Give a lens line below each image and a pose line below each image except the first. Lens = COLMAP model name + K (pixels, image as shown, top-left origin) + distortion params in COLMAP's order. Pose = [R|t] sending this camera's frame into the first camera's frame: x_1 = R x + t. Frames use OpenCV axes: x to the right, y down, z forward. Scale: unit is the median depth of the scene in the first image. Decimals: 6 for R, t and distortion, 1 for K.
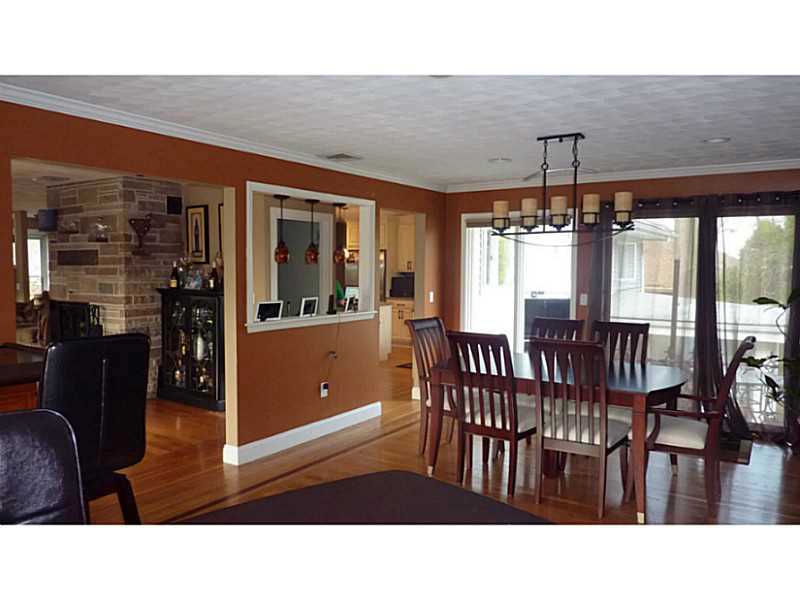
lens RADIAL K [[591.6, 0, 400.0], [0, 591.6, 300.0], [0, 0, 1]] dist [-0.044097, -0.003424]
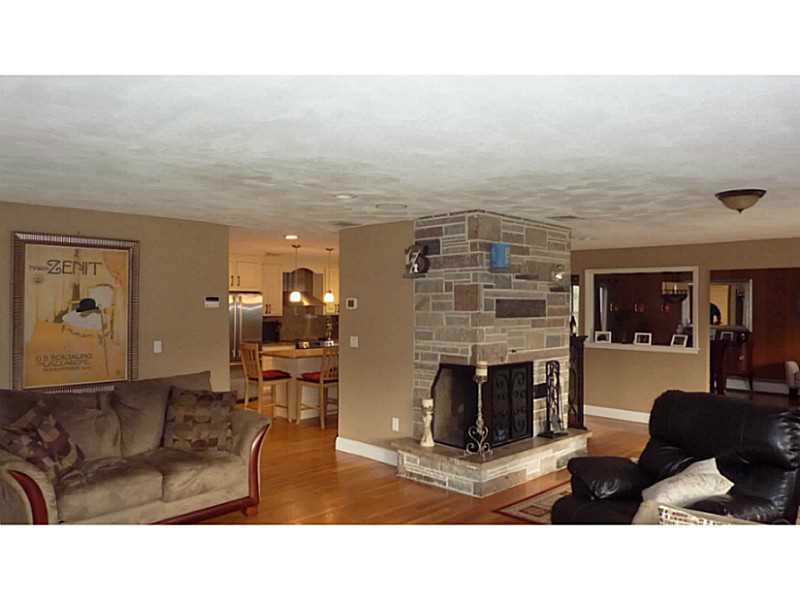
lens RADIAL K [[591.6, 0, 400.0], [0, 591.6, 300.0], [0, 0, 1]] dist [-0.044097, -0.003424]
pose [[0.203035, 0.004494, 0.979161, -1.465546], [0.060575, 0.998016, -0.017141, -0.083550], [-0.977296, 0.062793, 0.202360, 1.040753]]
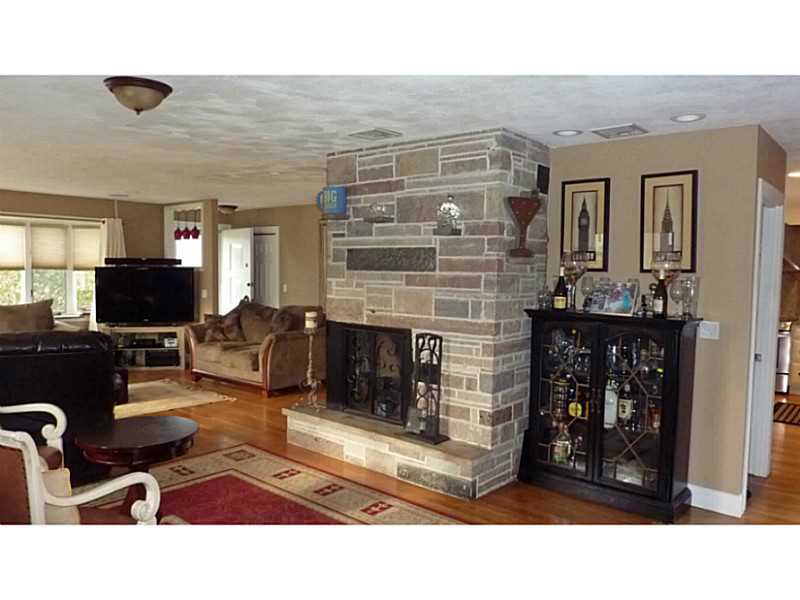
lens RADIAL K [[591.6, 0, 400.0], [0, 591.6, 300.0], [0, 0, 1]] dist [-0.044097, -0.003424]
pose [[0.992873, 0.016401, -0.118044, -0.480808], [-0.017150, 0.999839, -0.005336, -0.024440], [0.117937, 0.007323, 0.992994, 0.356450]]
